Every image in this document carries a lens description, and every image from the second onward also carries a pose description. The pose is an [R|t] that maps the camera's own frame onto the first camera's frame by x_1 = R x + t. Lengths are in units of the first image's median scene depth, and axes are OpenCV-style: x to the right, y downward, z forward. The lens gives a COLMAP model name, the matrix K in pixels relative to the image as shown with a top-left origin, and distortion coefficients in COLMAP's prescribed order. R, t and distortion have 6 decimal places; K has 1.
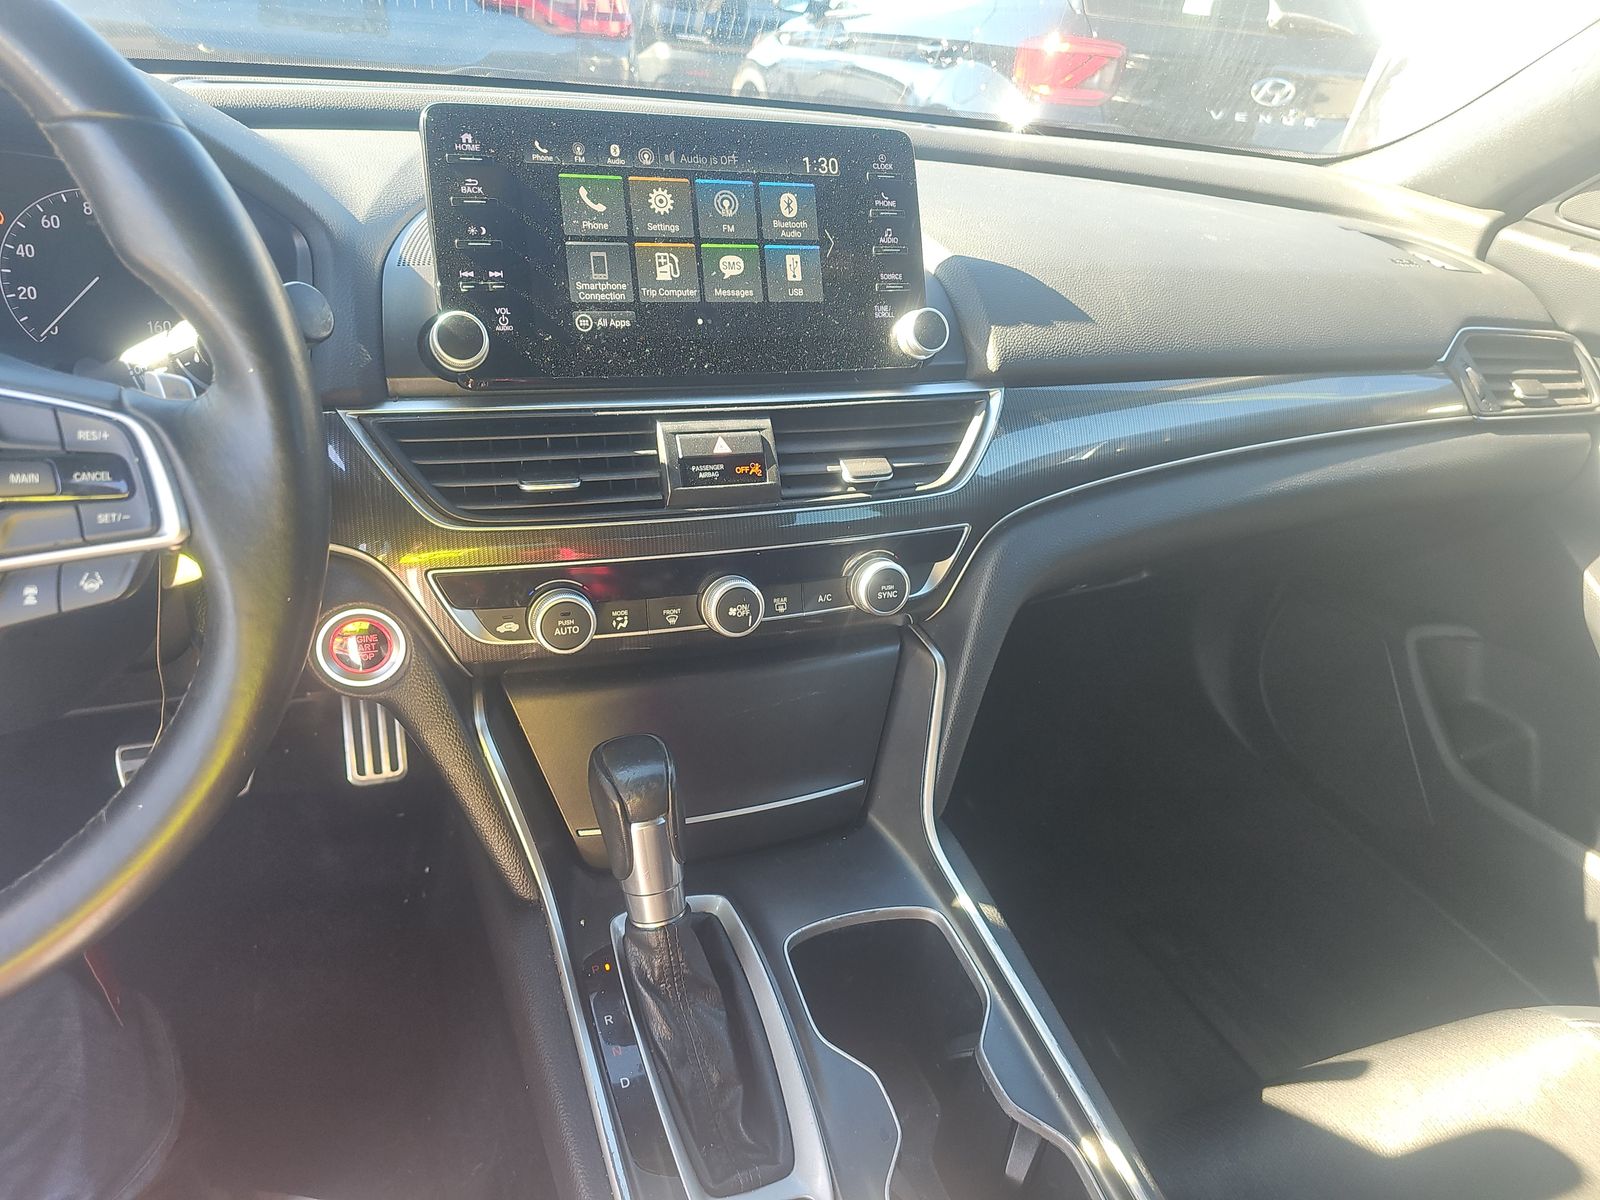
lens RADIAL K [[1017.9, 0, 800.0], [0, 1017.9, 600.0], [0, 0, 1]] dist [-0.003320, -0.002261]
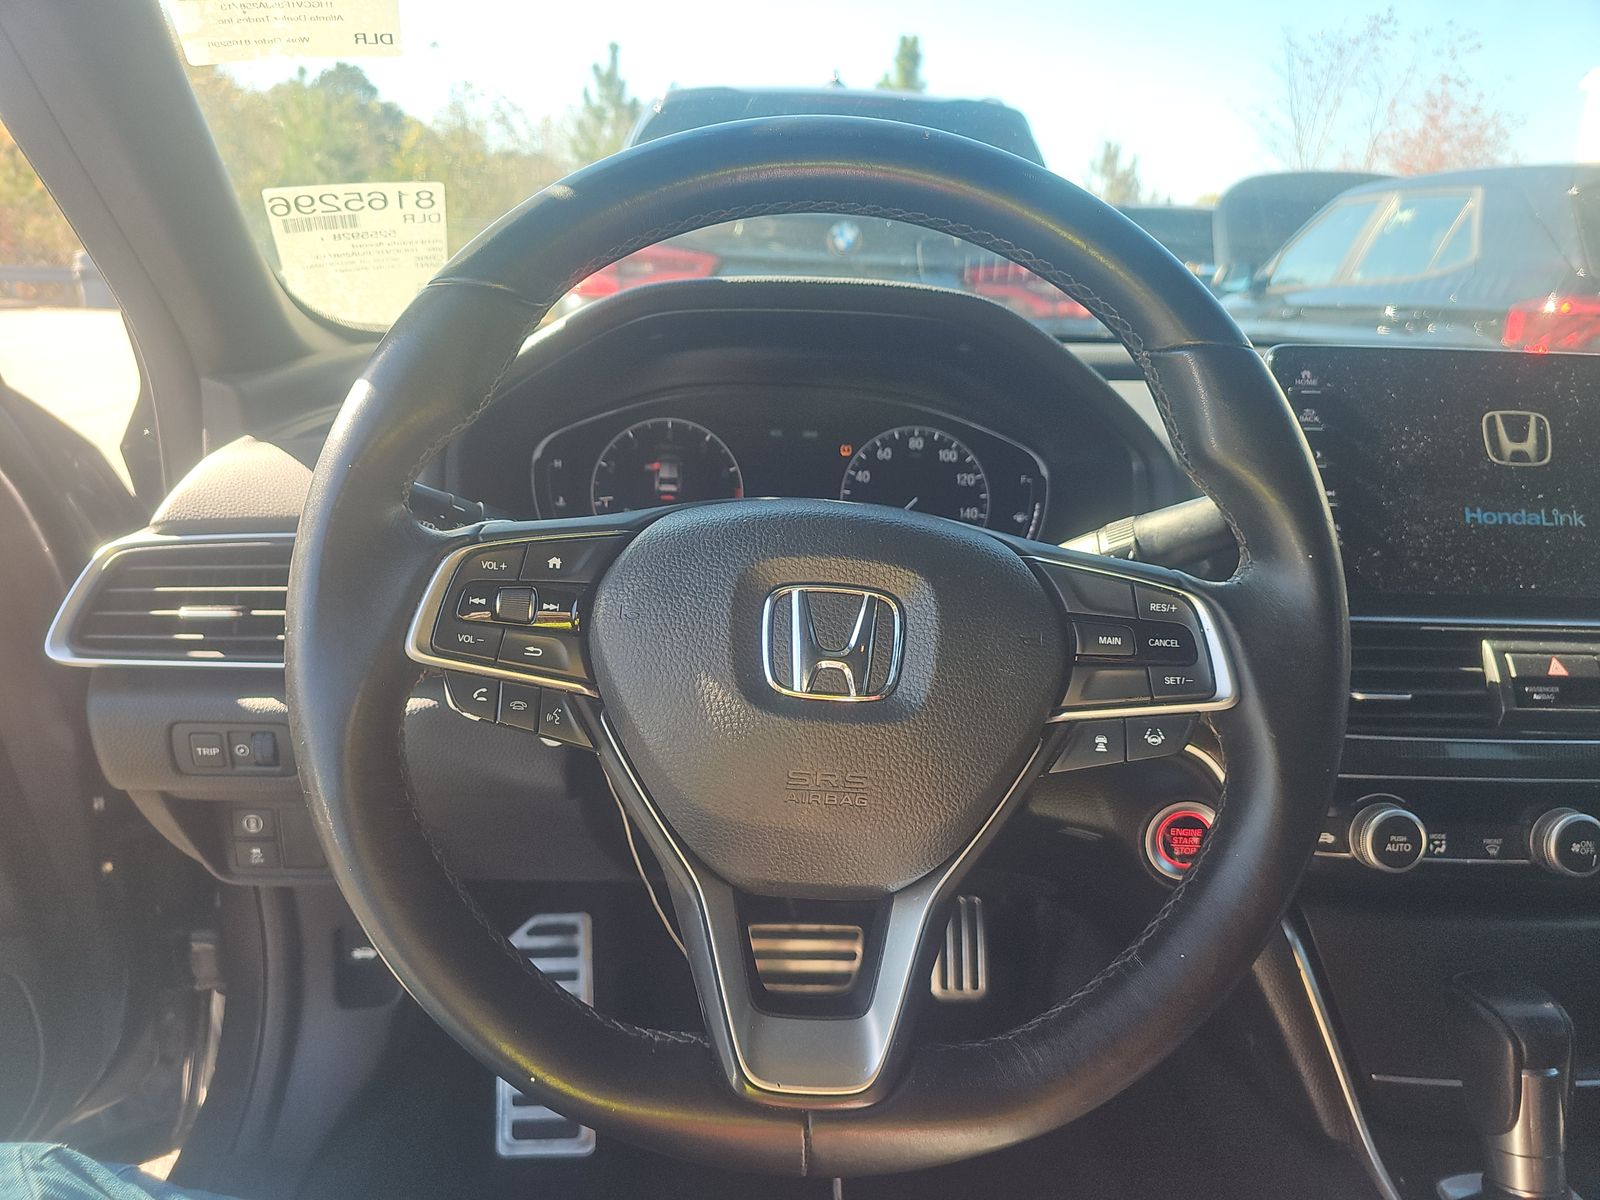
lens RADIAL K [[1017.9, 0, 800.0], [0, 1017.9, 600.0], [0, 0, 1]] dist [-0.003320, -0.002261]
pose [[0.949732, 0.032857, -0.311336, -0.454926], [-0.108741, 0.967181, -0.229642, 0.081918], [0.293573, 0.251954, 0.922136, -0.095783]]
